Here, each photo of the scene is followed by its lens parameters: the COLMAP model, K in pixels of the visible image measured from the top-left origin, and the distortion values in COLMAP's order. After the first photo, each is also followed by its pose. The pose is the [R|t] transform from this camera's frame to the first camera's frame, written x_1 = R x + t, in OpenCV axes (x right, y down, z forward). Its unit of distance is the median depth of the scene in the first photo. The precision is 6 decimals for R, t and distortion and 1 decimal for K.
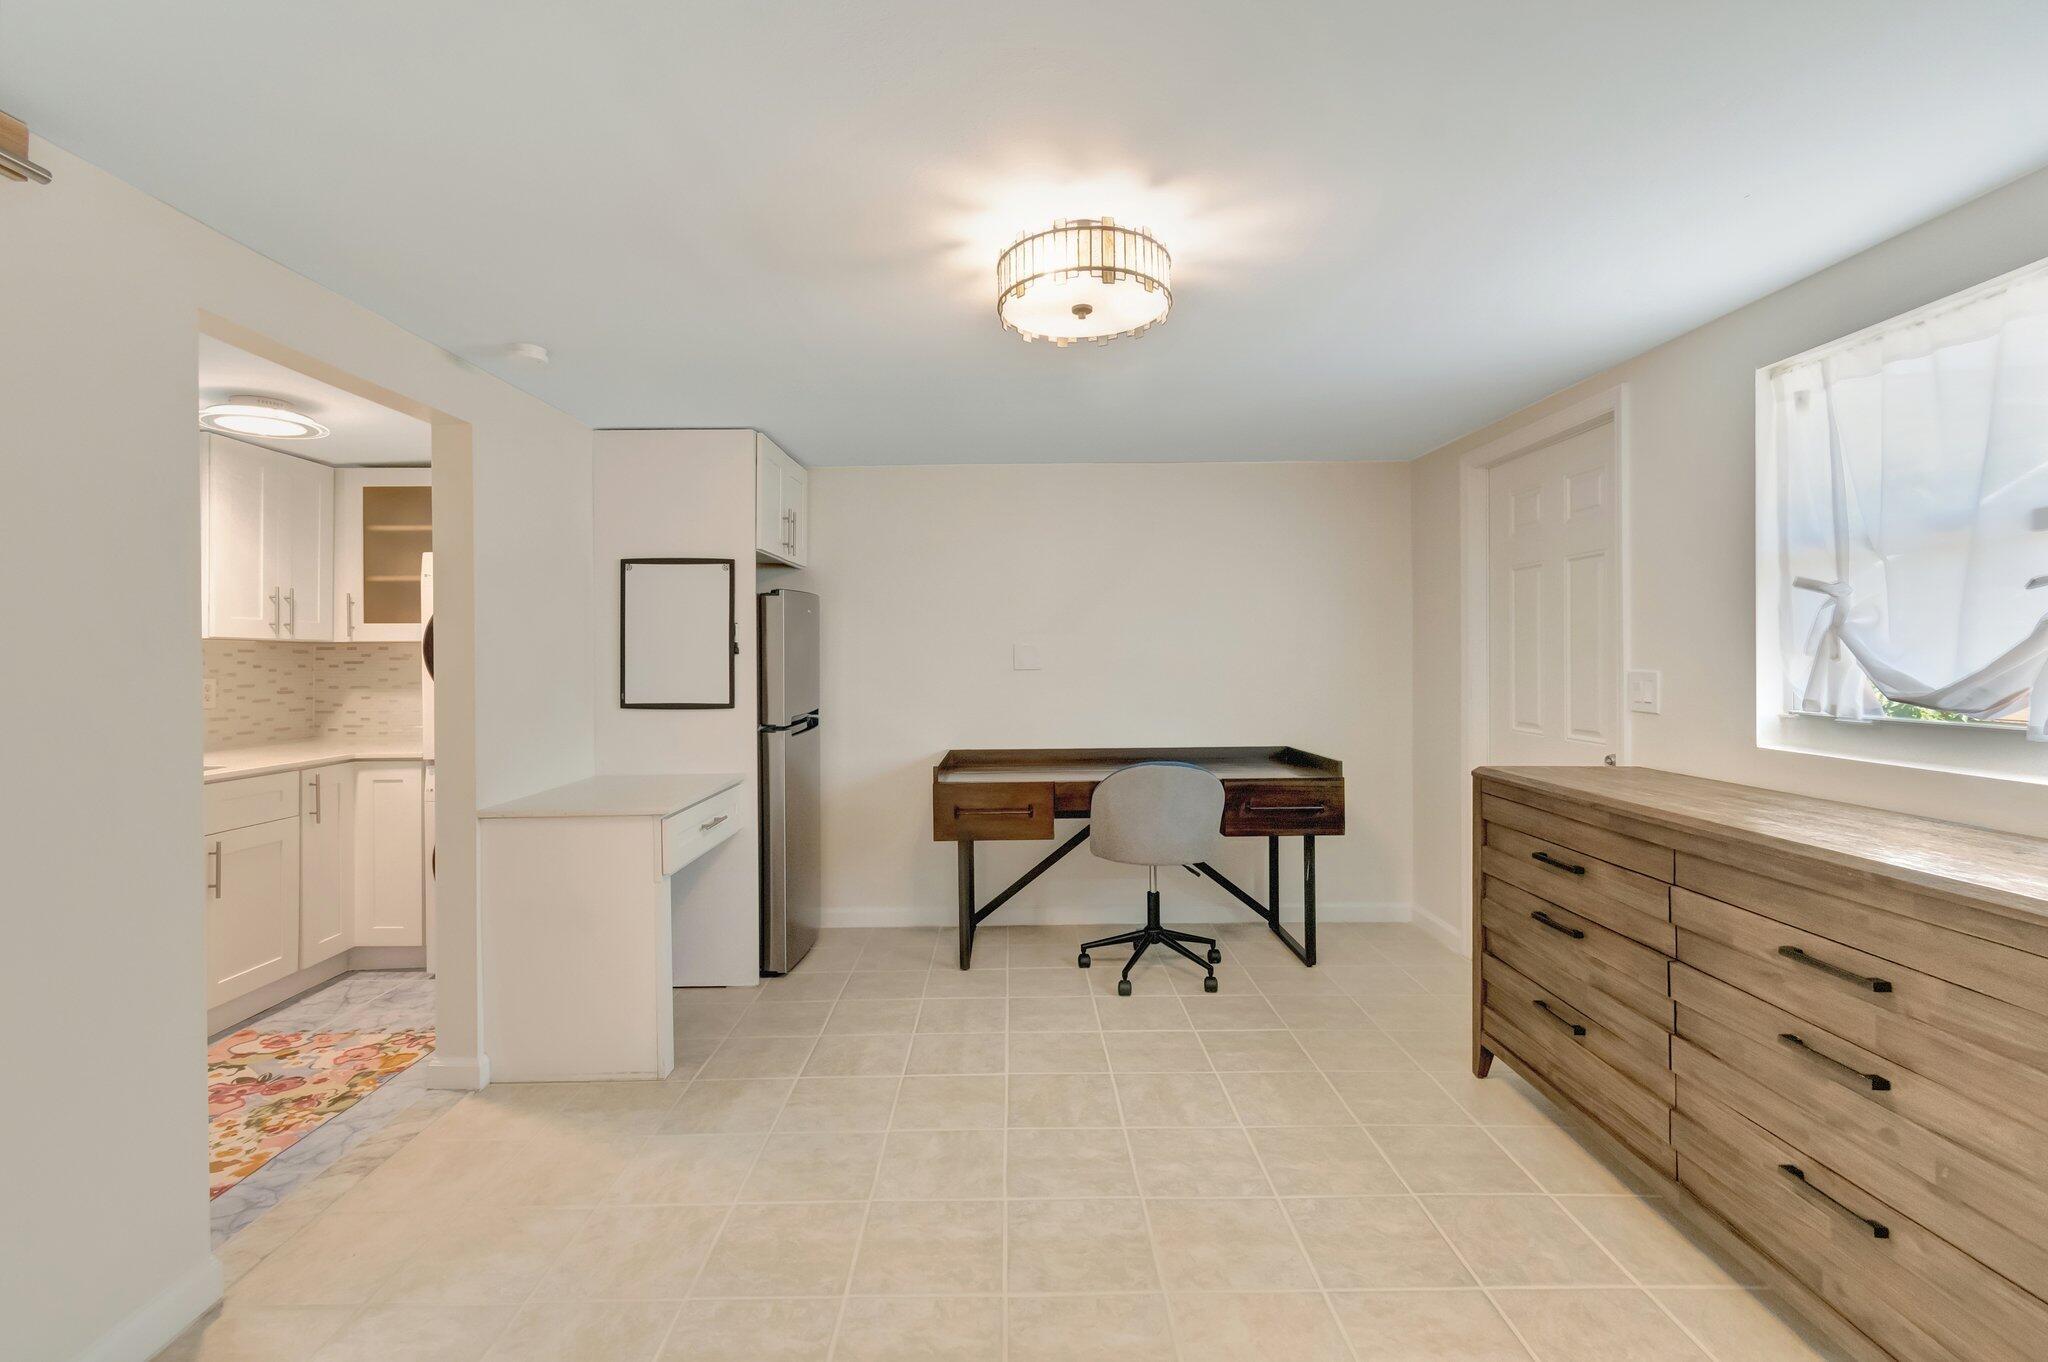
lens RADIAL K [[907.2, 0, 1020.3], [0, 907.2, 669.6], [0, 0, 1]] dist [0.002175, -0.000872]
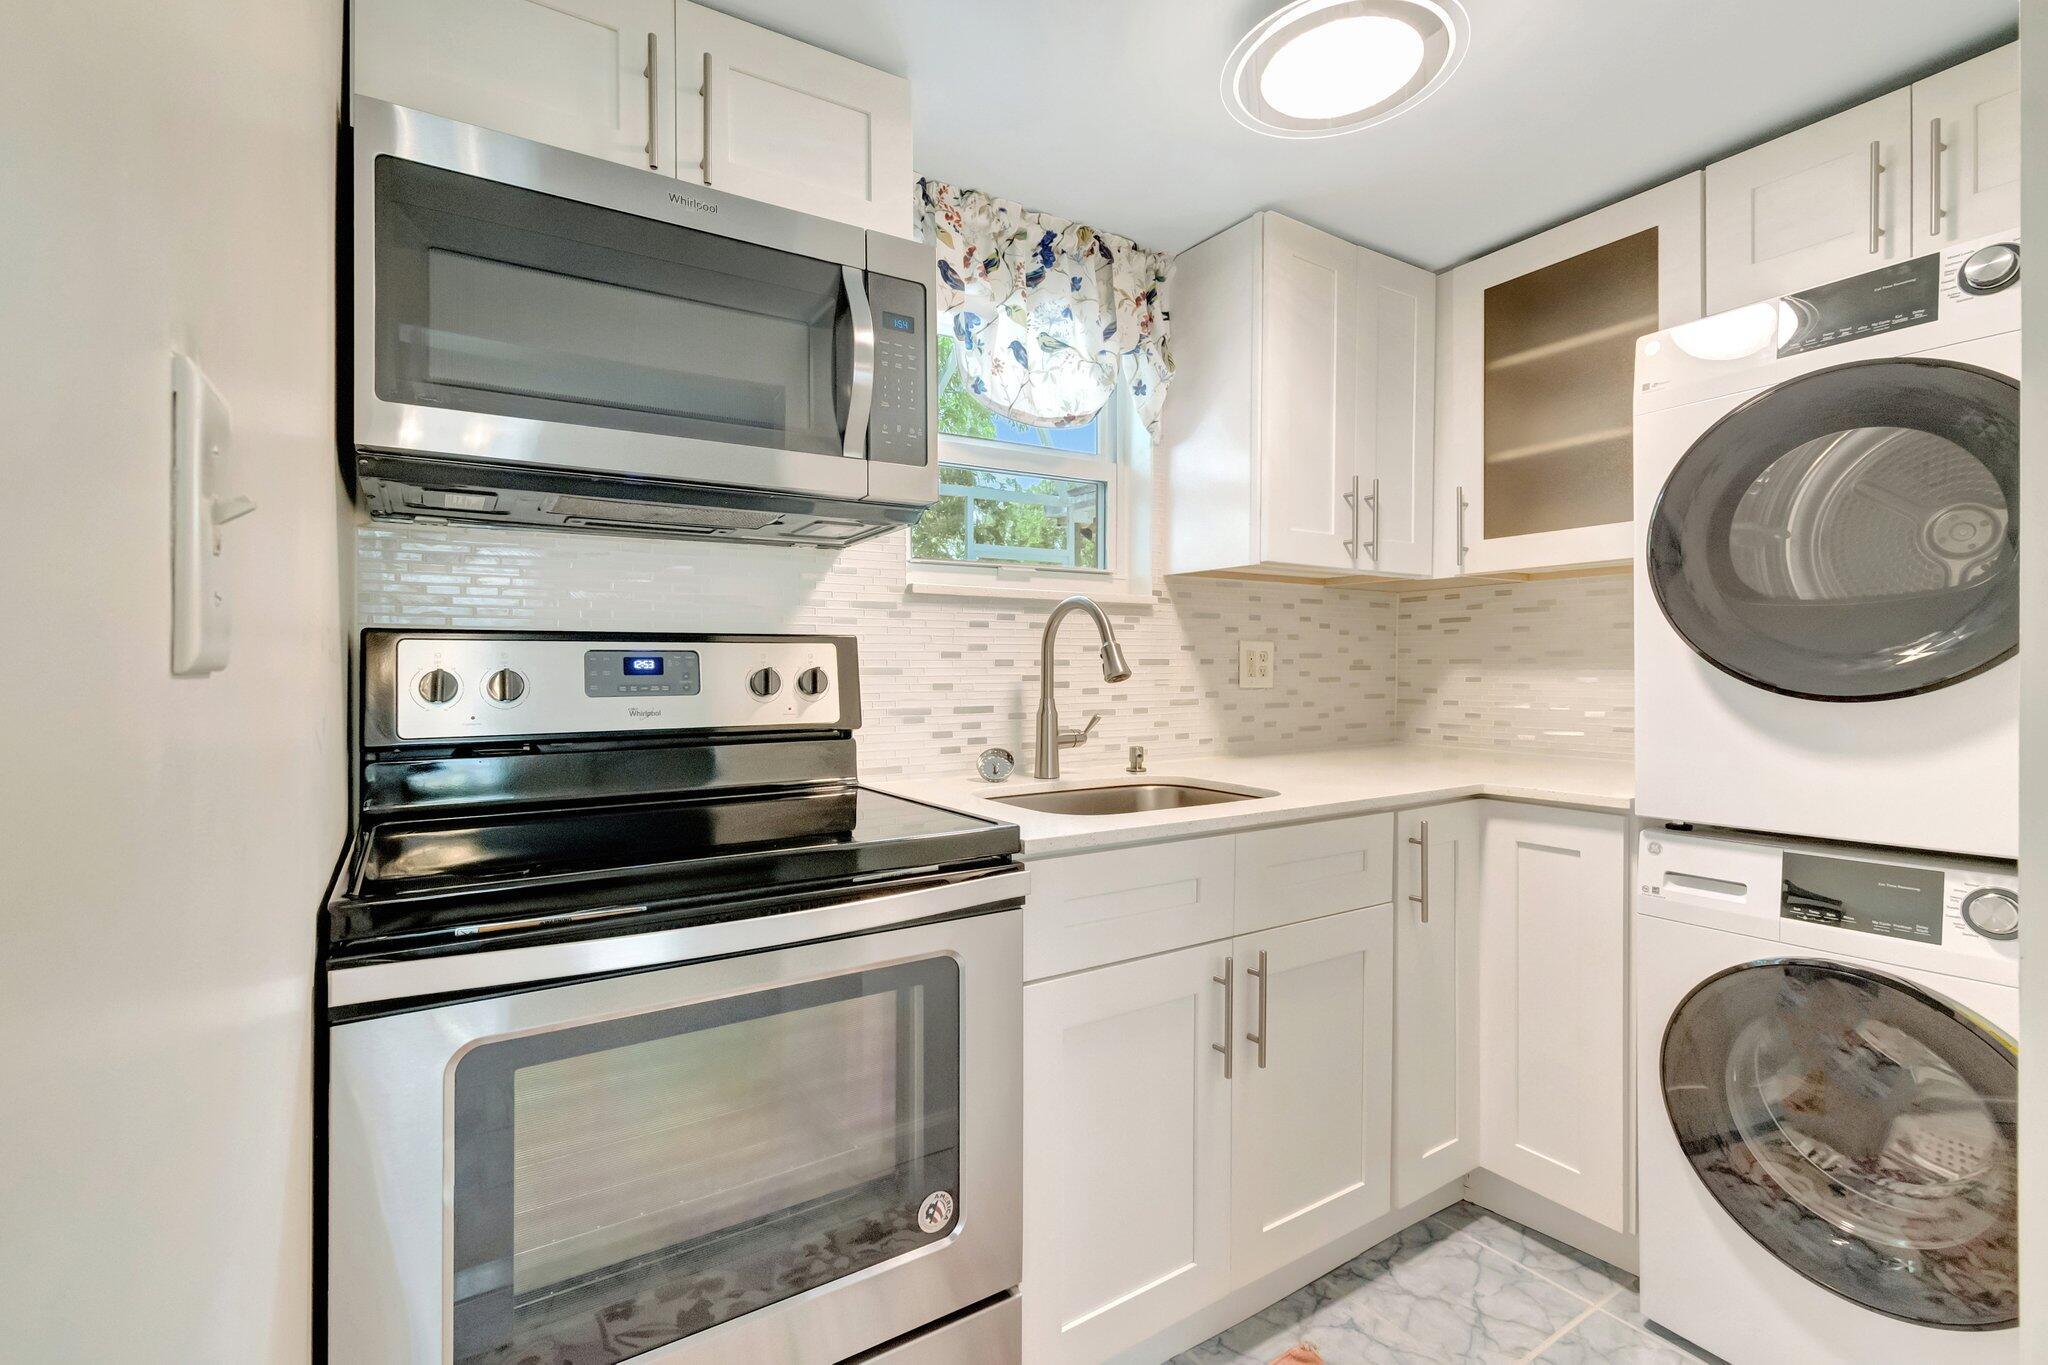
lens RADIAL K [[907.2, 0, 1020.3], [0, 907.2, 671.1], [0, 0, 1]] dist [0.002175, -0.000872]
pose [[0.527049, 0.004966, -0.849821, -0.487854], [-0.007667, 0.999970, 0.001088, 0.035286], [0.849800, 0.005942, 0.527071, 0.572660]]
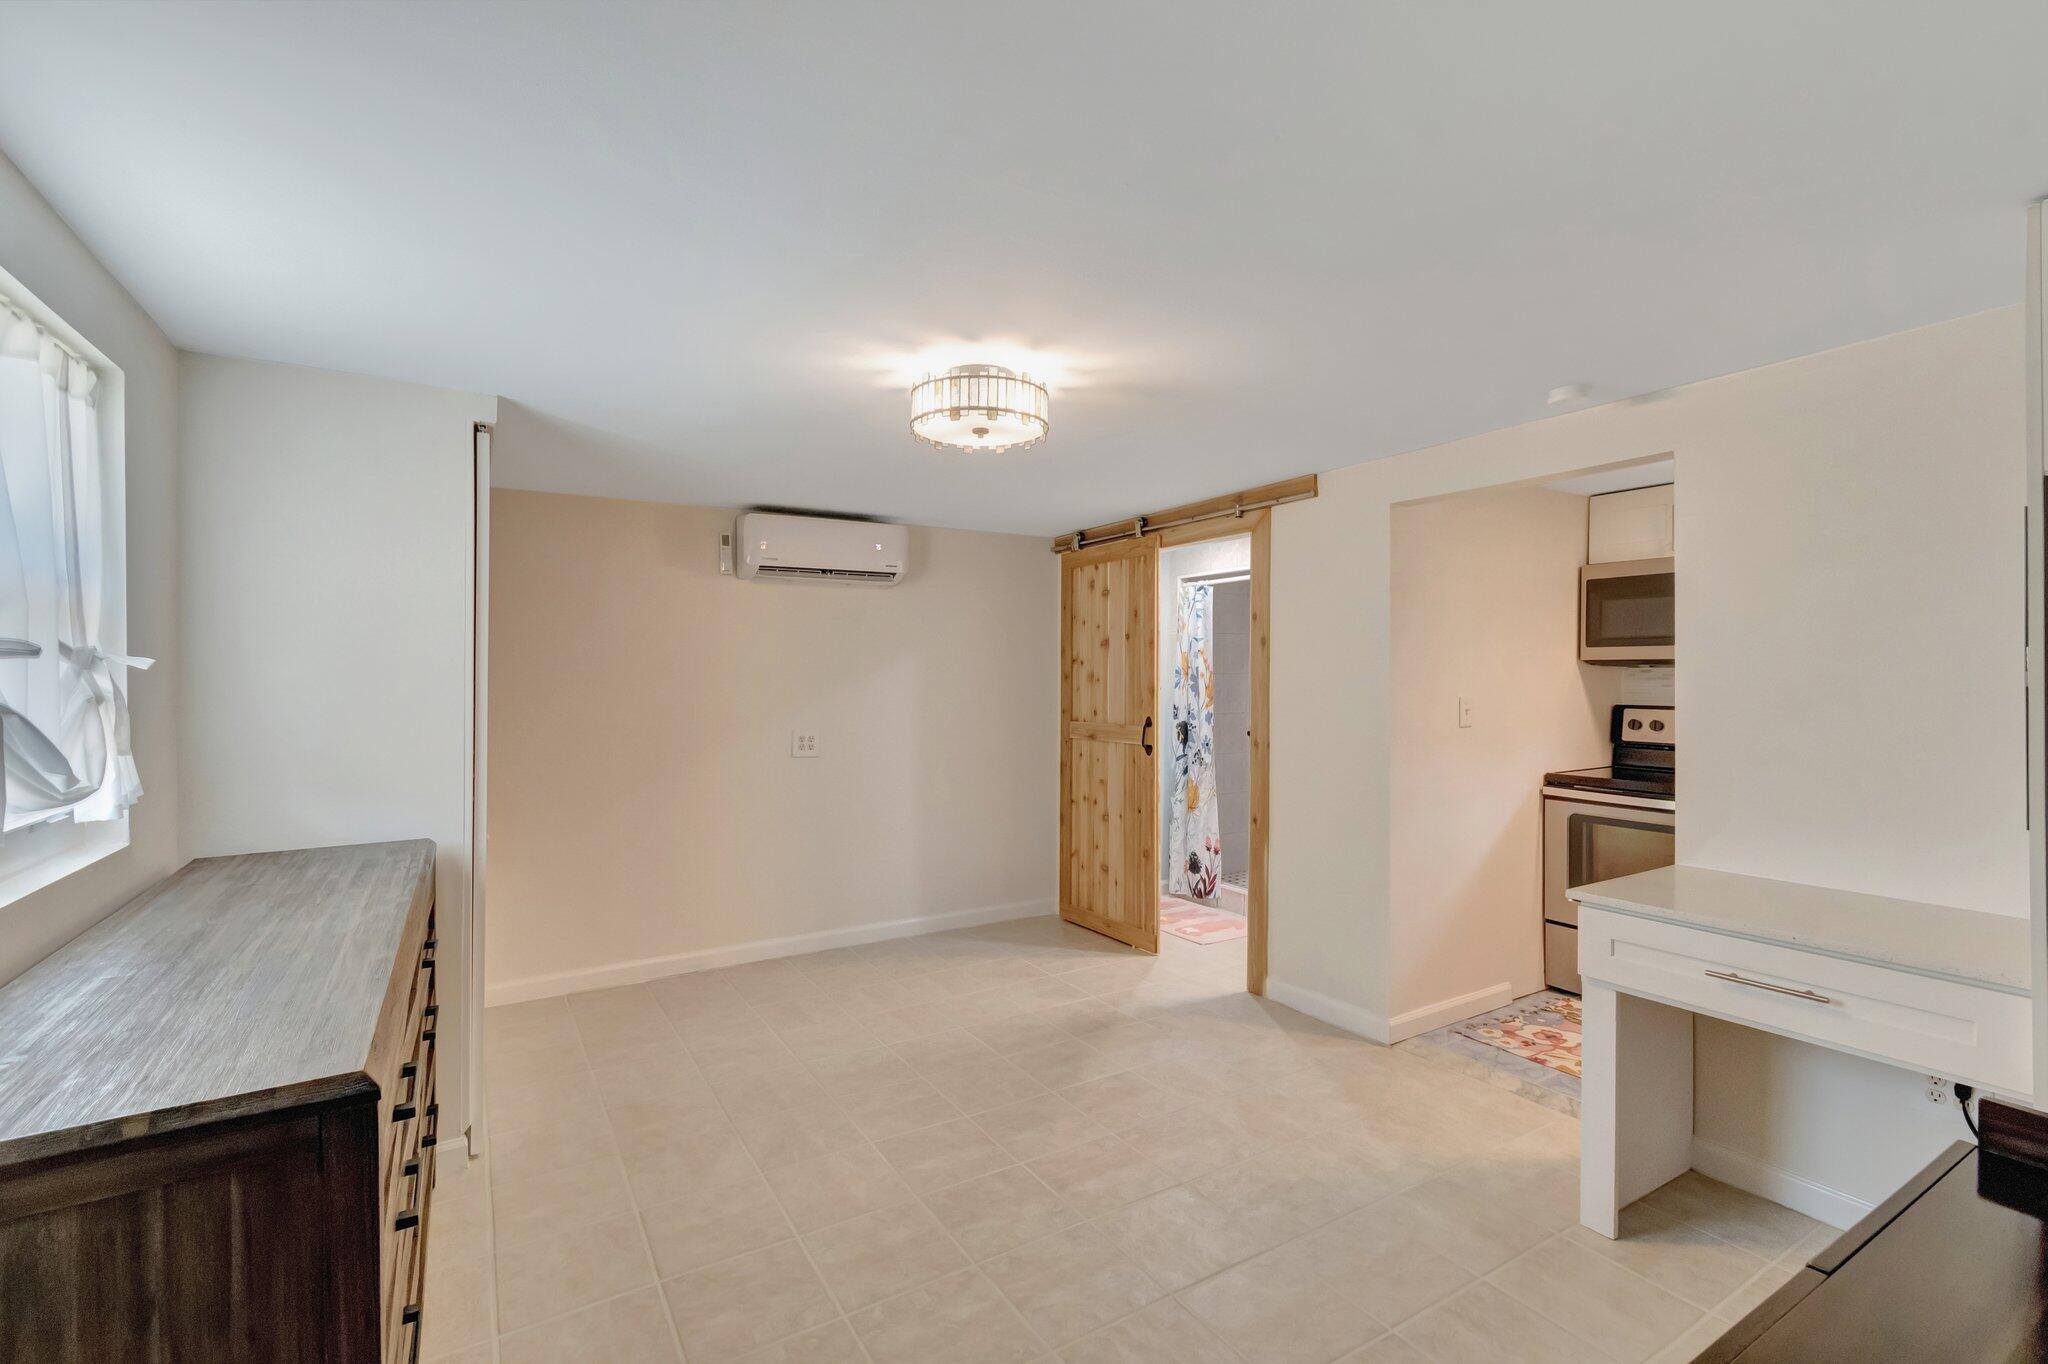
lens RADIAL K [[907.2, 0, 1020.3], [0, 907.2, 670.6], [0, 0, 1]] dist [0.002175, -0.000872]
pose [[-0.859037, 0.012968, -0.511748, 0.369393], [0.005582, 0.999857, 0.015966, -0.048989], [0.511882, 0.010858, -0.858987, 1.171274]]
